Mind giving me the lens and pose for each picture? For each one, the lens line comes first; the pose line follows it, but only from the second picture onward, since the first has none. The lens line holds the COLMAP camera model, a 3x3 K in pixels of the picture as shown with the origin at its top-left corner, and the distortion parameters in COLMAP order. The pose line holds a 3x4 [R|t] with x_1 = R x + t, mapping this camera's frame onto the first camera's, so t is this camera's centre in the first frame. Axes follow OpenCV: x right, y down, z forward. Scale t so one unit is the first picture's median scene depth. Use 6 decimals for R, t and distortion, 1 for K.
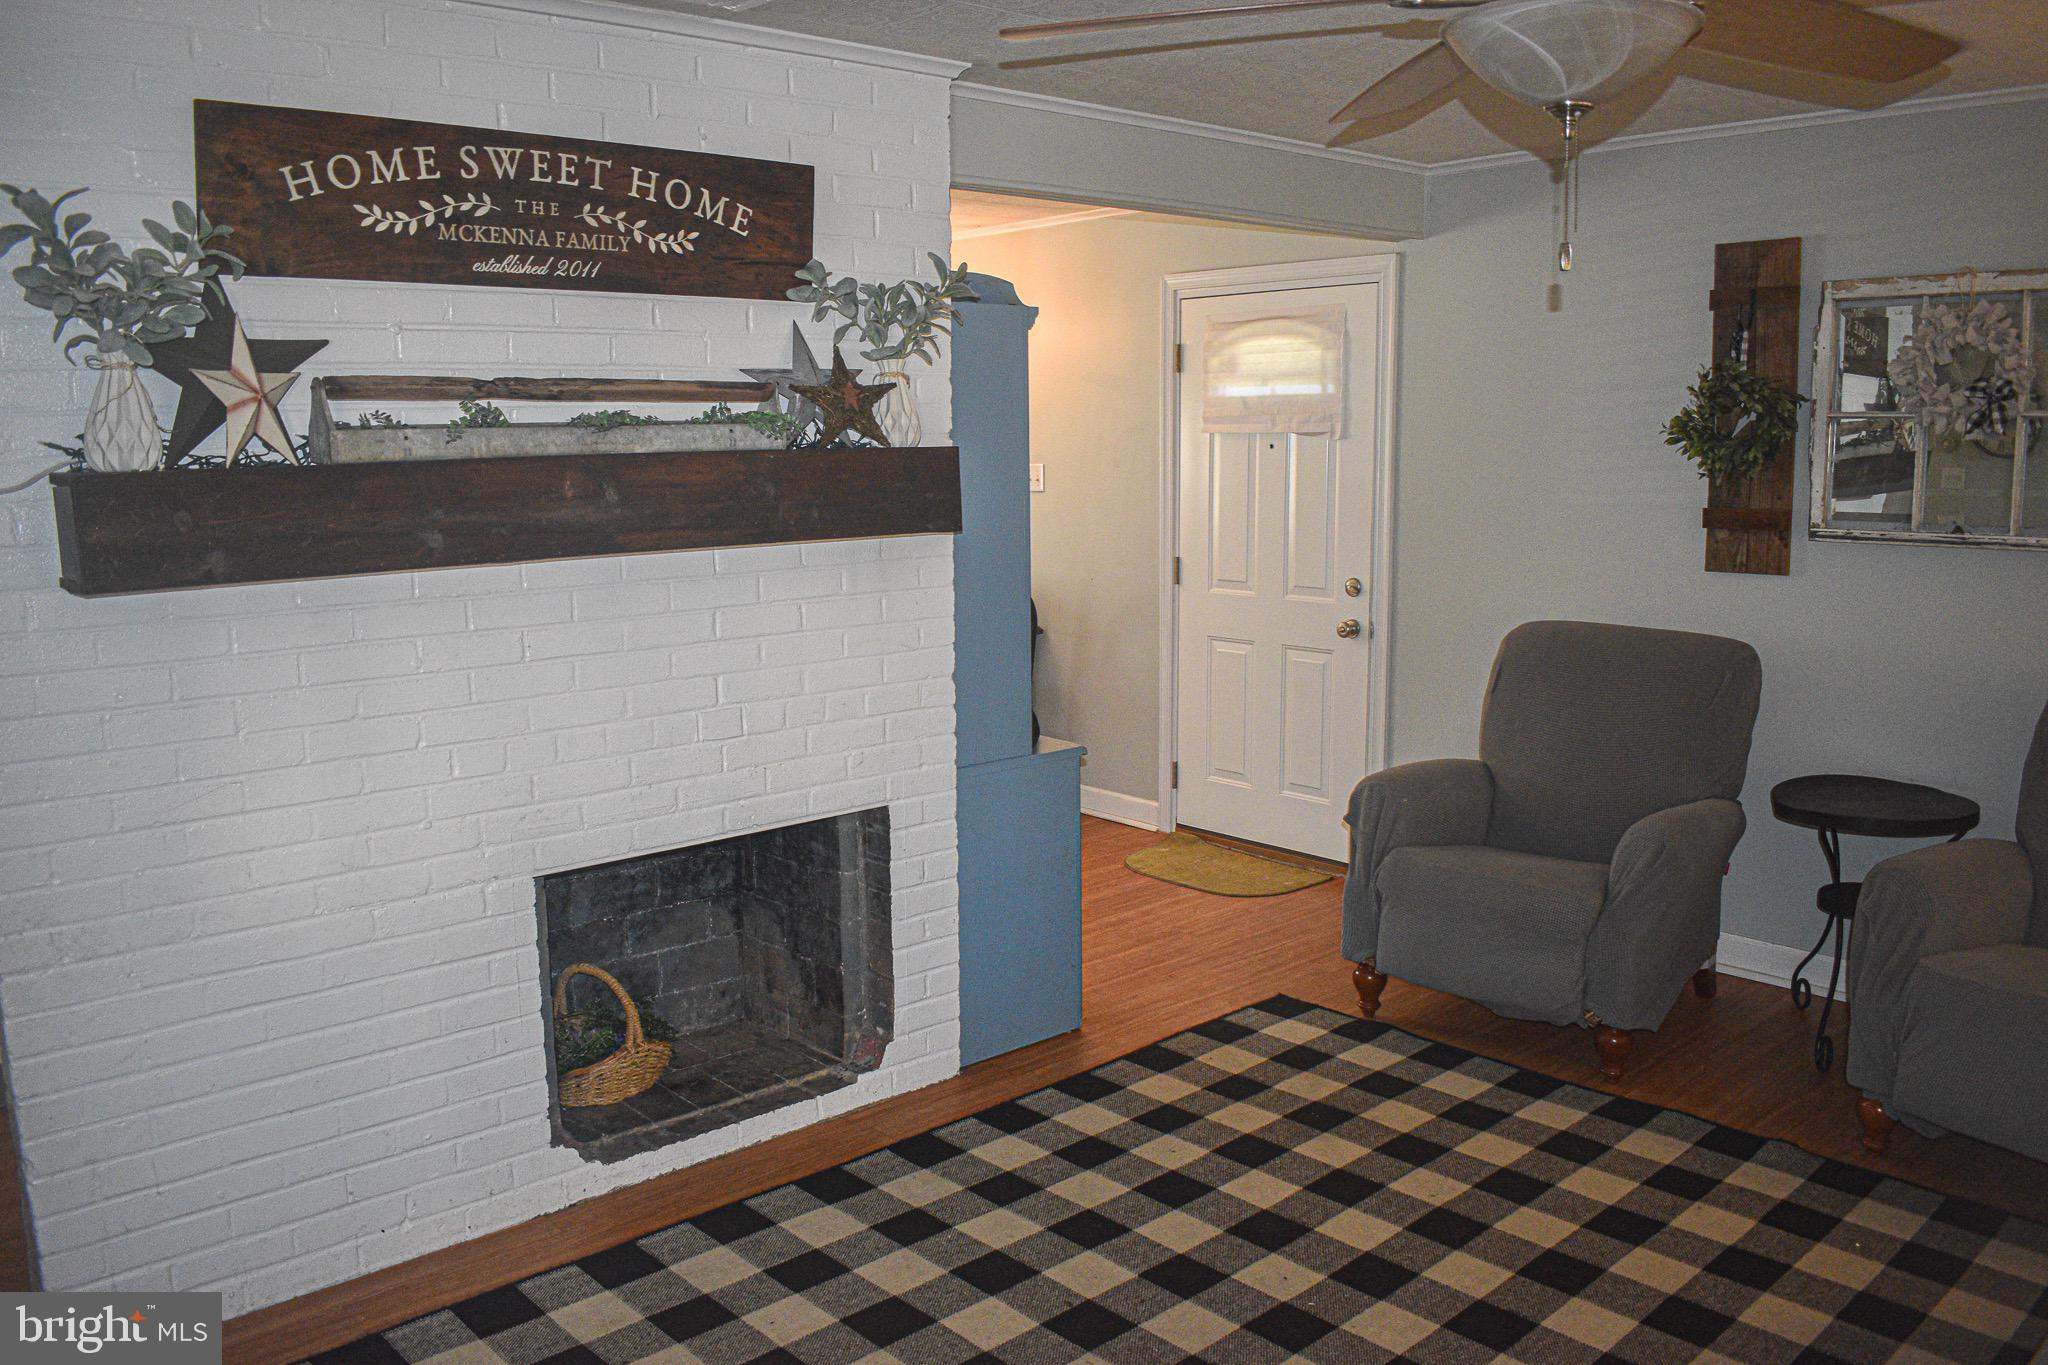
lens RADIAL K [[1597.2, 0, 1025.4], [0, 1597.2, 675.4], [0, 0, 1]] dist [-0.097021, 0.017714]
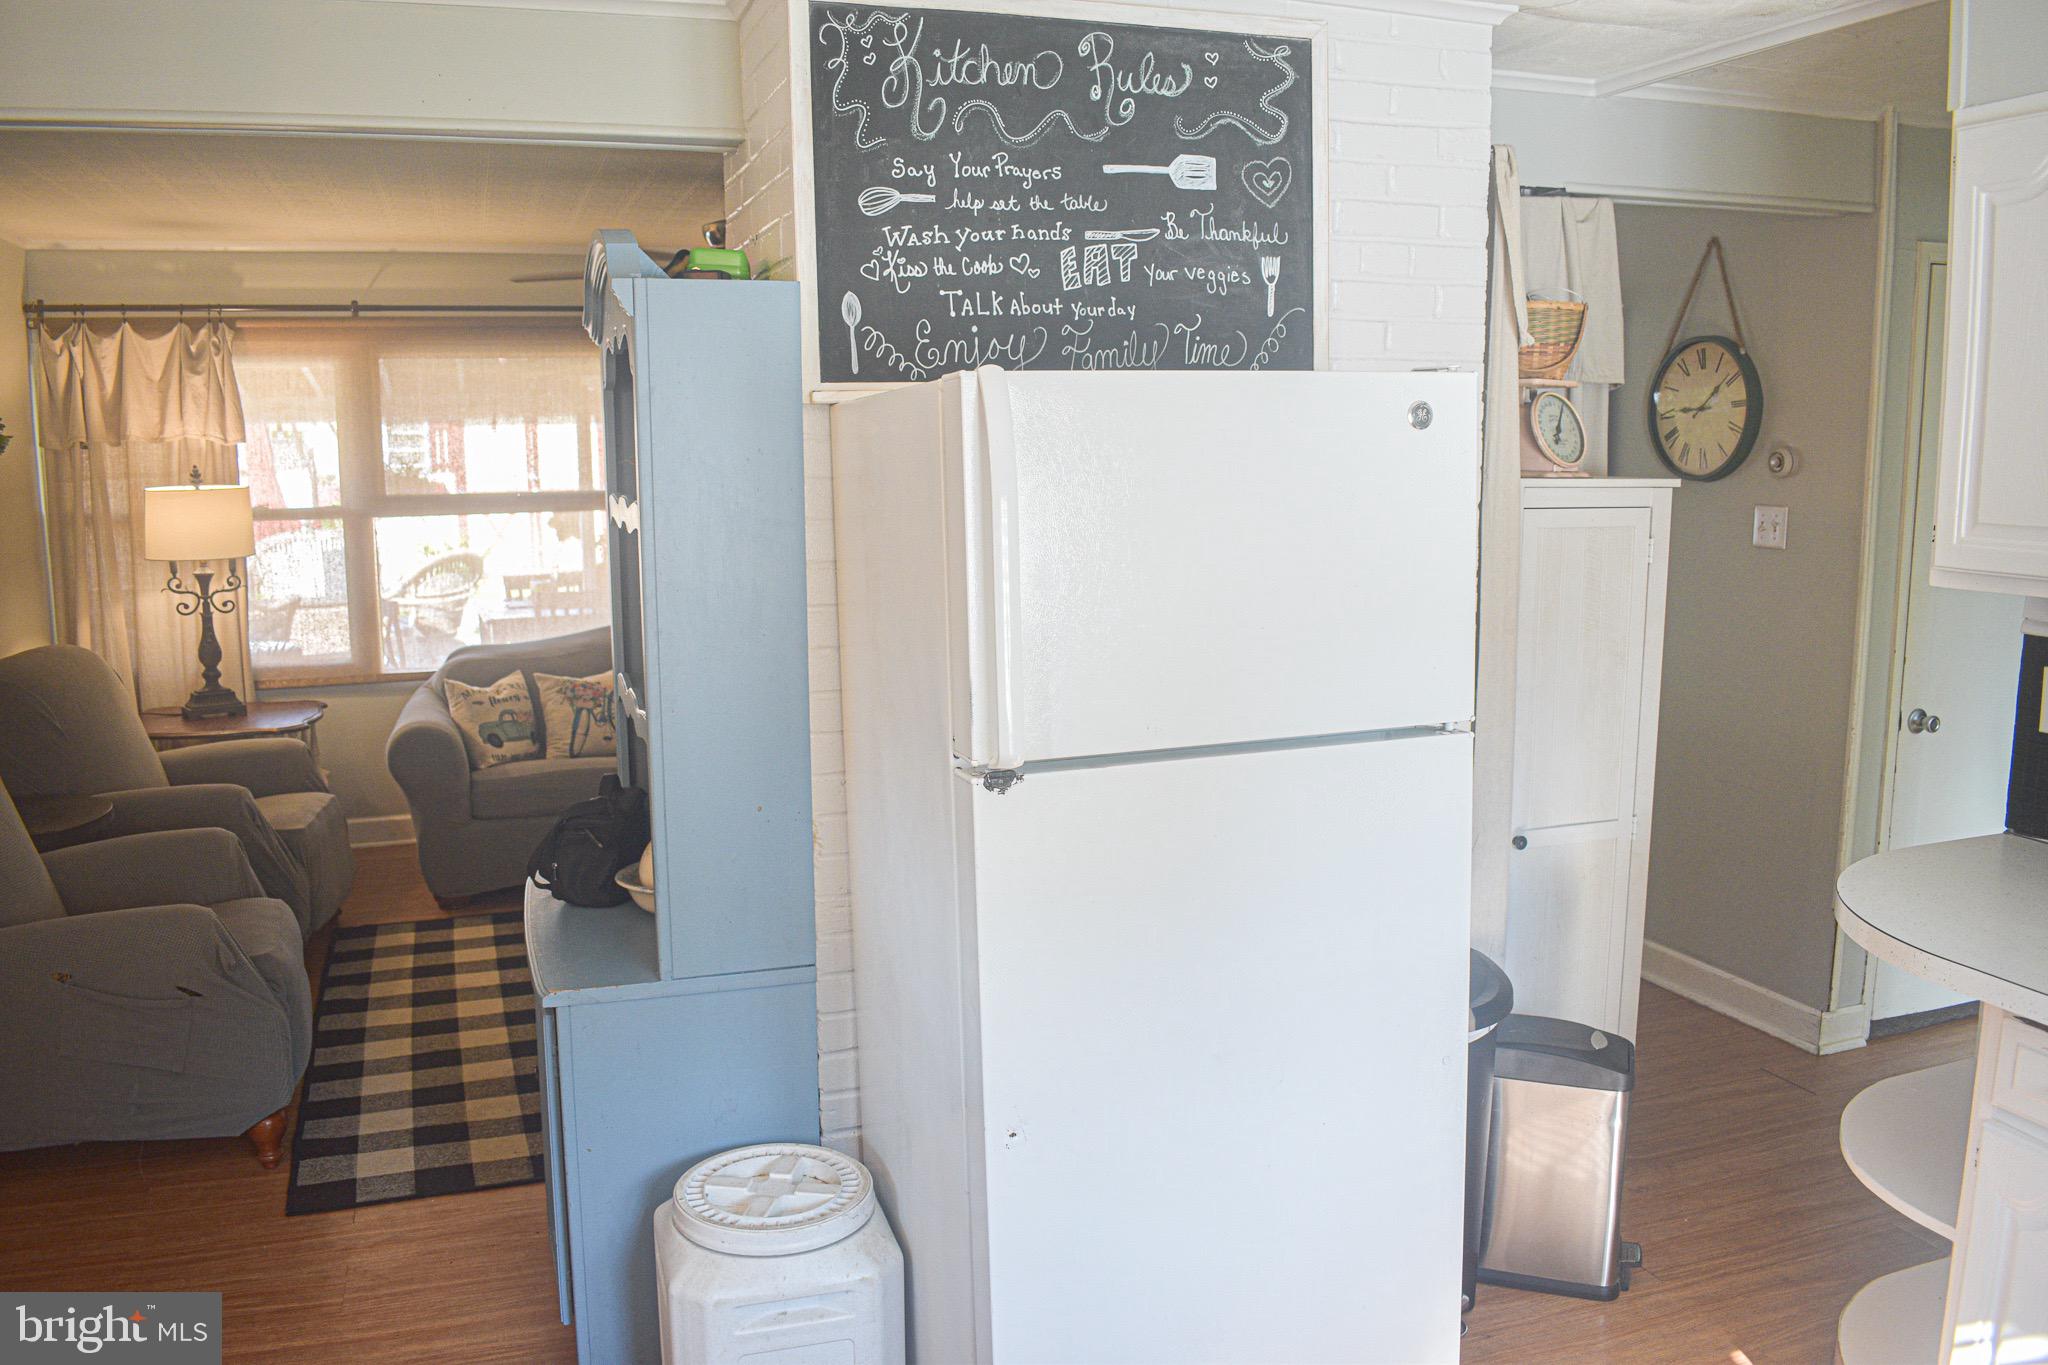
lens RADIAL K [[1597.2, 0, 1024.0], [0, 1597.2, 671.2], [0, 0, 1]] dist [-0.097021, 0.017714]
pose [[-0.920671, -0.051641, 0.386907, -0.513735], [0.067158, 0.955473, 0.287335, -0.281056], [-0.384518, 0.290525, -0.876208, 1.639485]]
